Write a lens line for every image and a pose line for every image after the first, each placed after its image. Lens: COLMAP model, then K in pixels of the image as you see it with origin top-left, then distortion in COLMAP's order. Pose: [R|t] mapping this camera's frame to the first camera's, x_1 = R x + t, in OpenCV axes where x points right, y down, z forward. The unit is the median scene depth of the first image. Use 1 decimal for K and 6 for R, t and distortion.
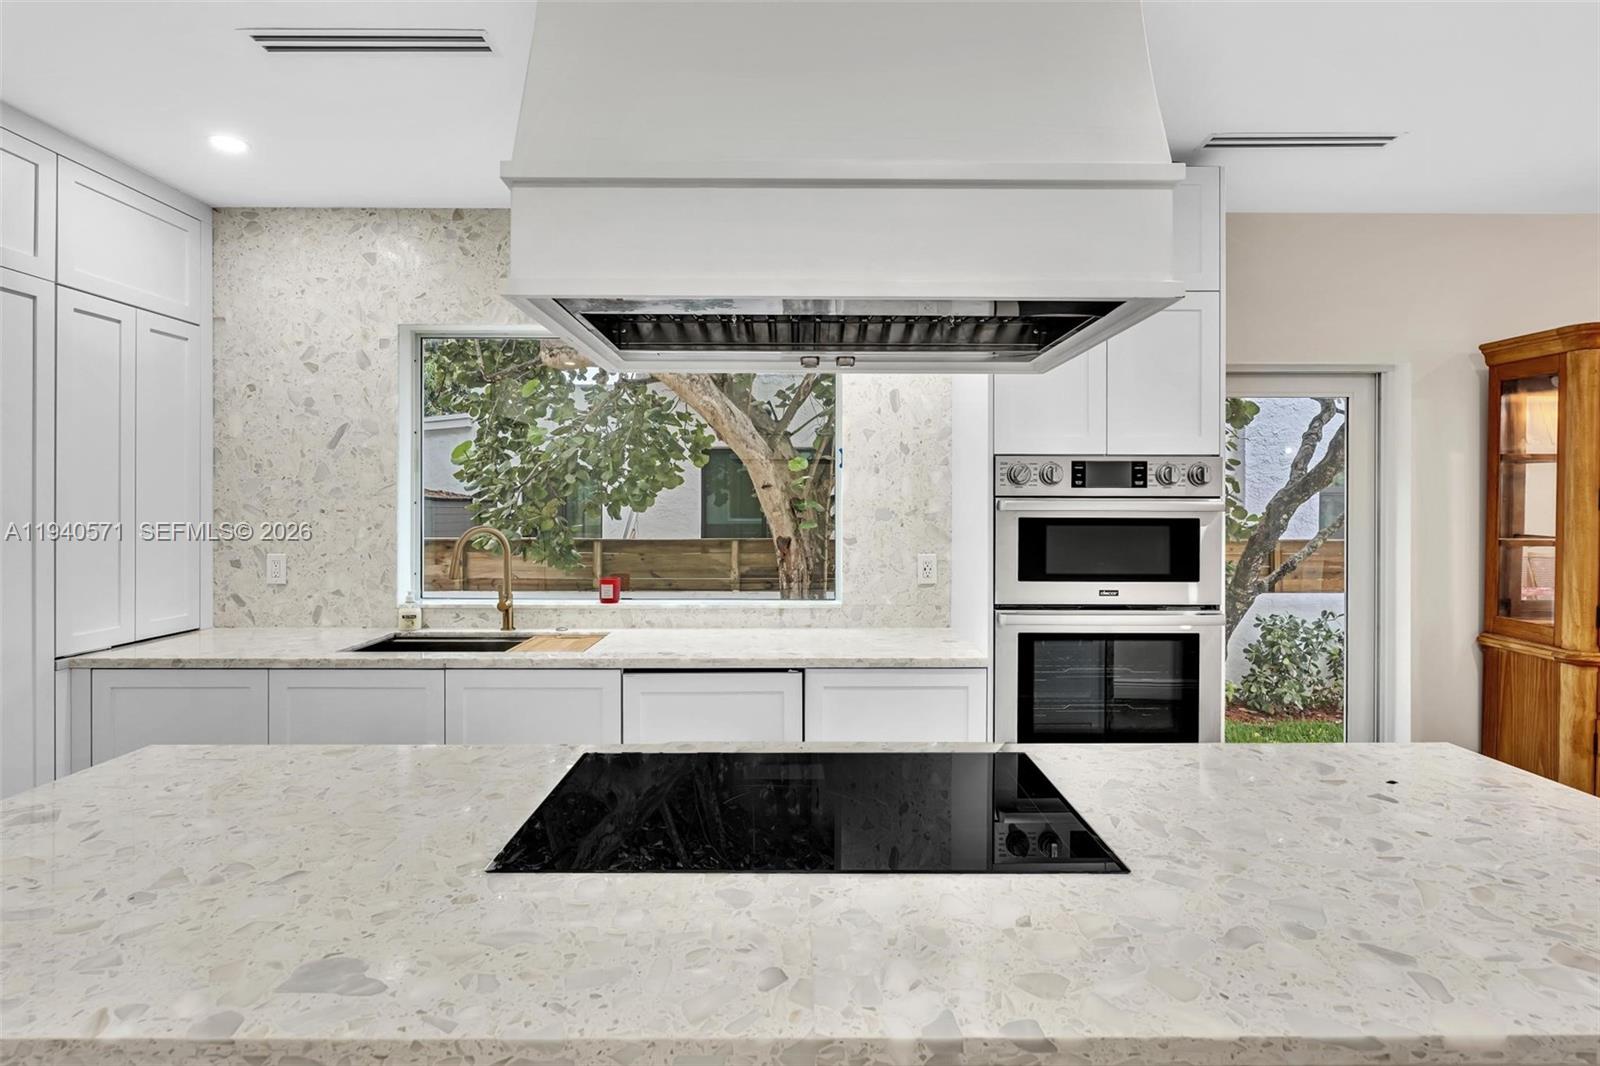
lens RADIAL K [[798.3, 0, 805.6], [0, 798.3, 502.8], [0, 0, 1]] dist [-0.003250, -0.000445]
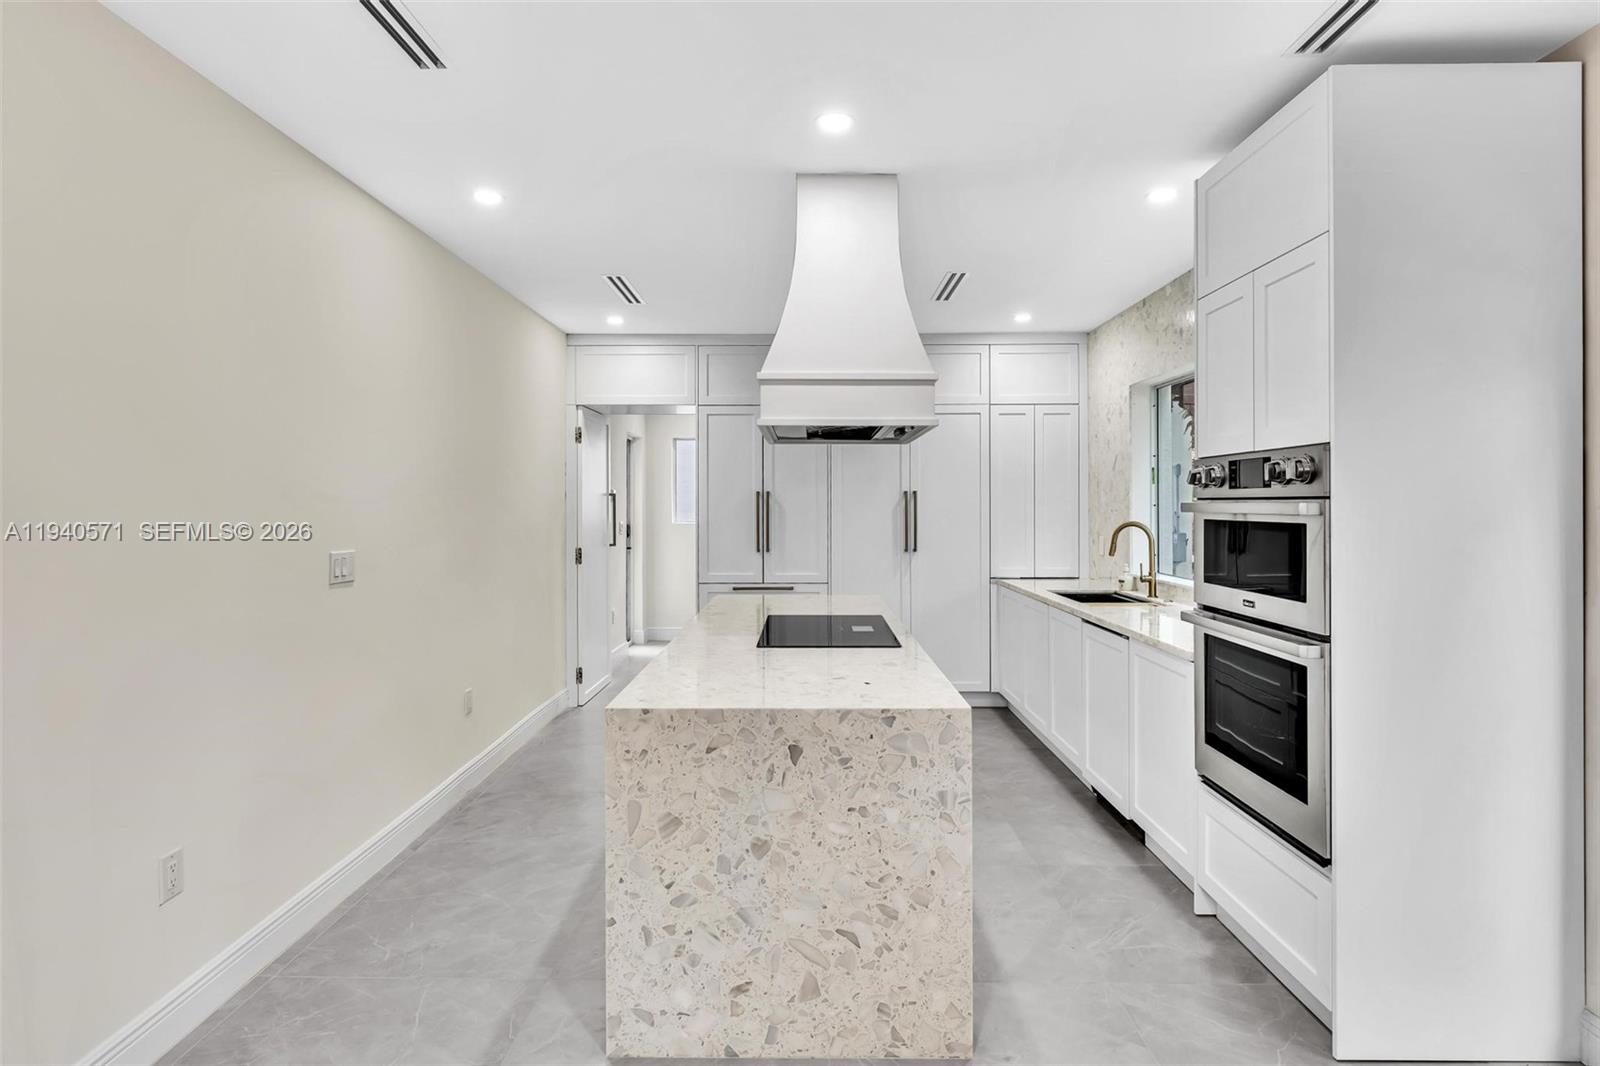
lens RADIAL K [[869.5, 0, 792.8], [0, 869.5, 500.5], [0, 0, 1]] dist [-0.001729, 0.000252]
pose [[-0.026548, -0.006617, -0.999626, 1.147204], [0.003859, 0.999970, -0.006722, -0.000217], [0.999640, -0.004036, -0.026521, 0.419237]]
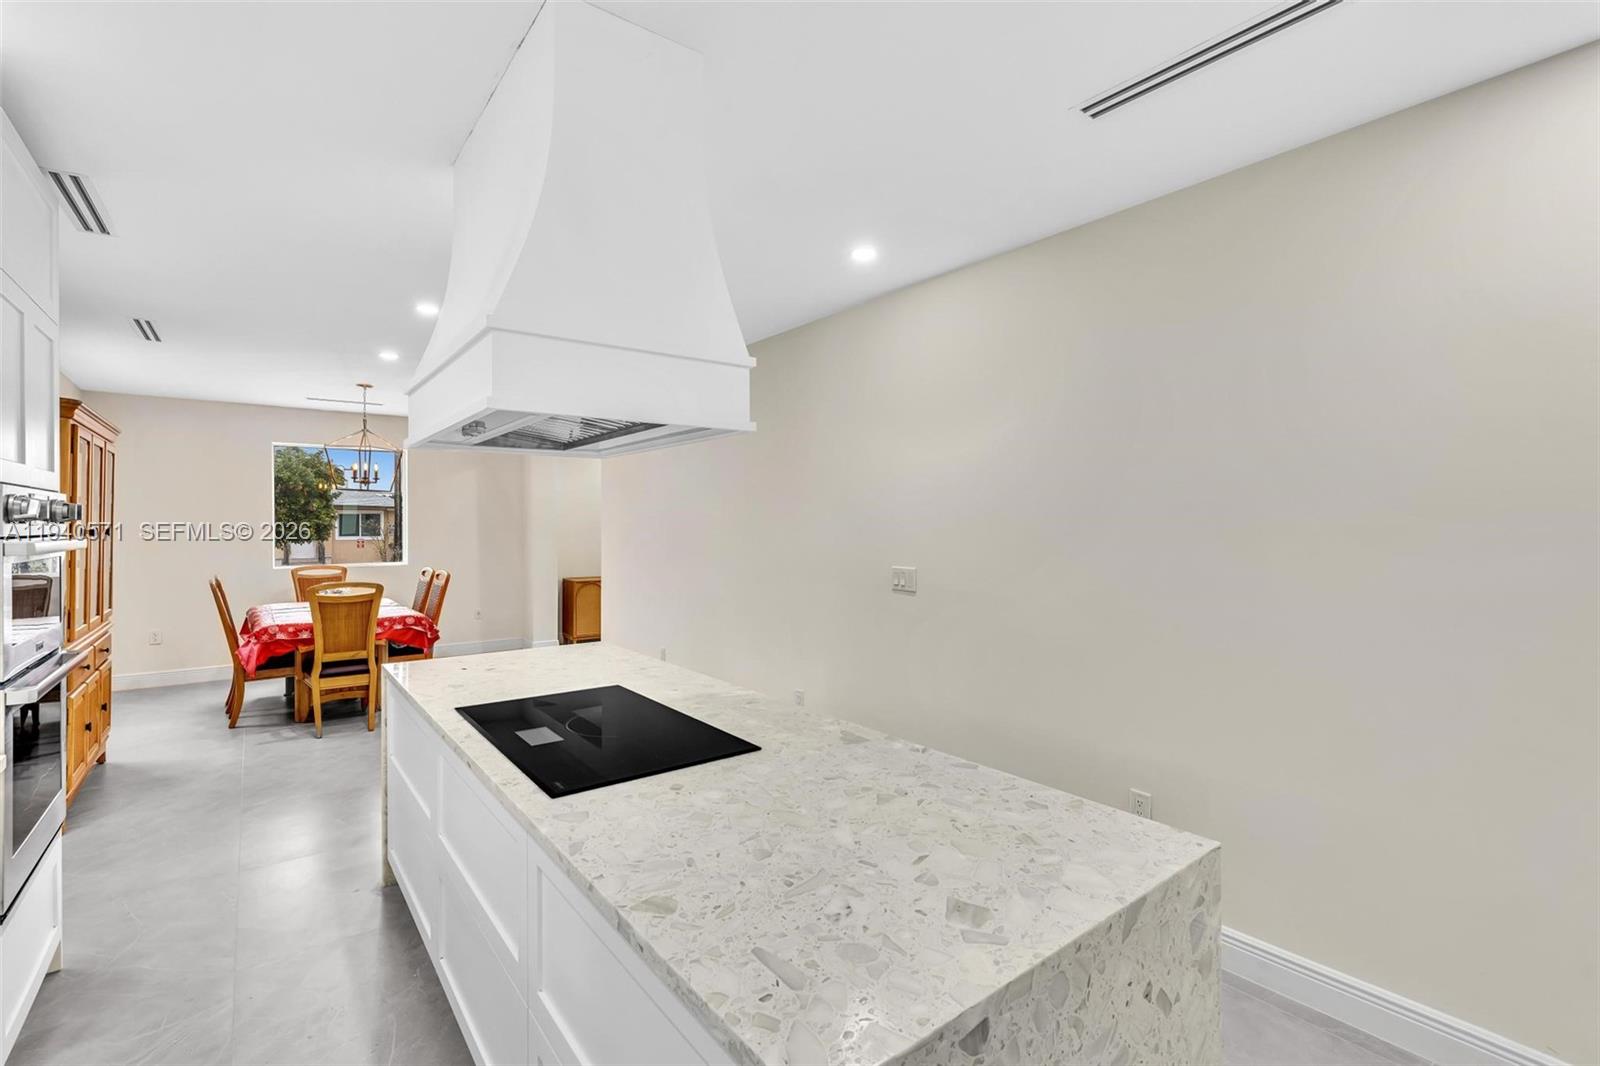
lens RADIAL K [[708.0, 0, 800.0], [0, 708.0, 533.0], [0, 0, 1]] dist [-0.000571, -0.000013]
pose [[-0.604075, -0.012132, 0.796835, -0.606754], [-0.002535, 0.999908, 0.013301, -0.018248], [-0.796924, 0.006015, -0.604050, 0.665431]]
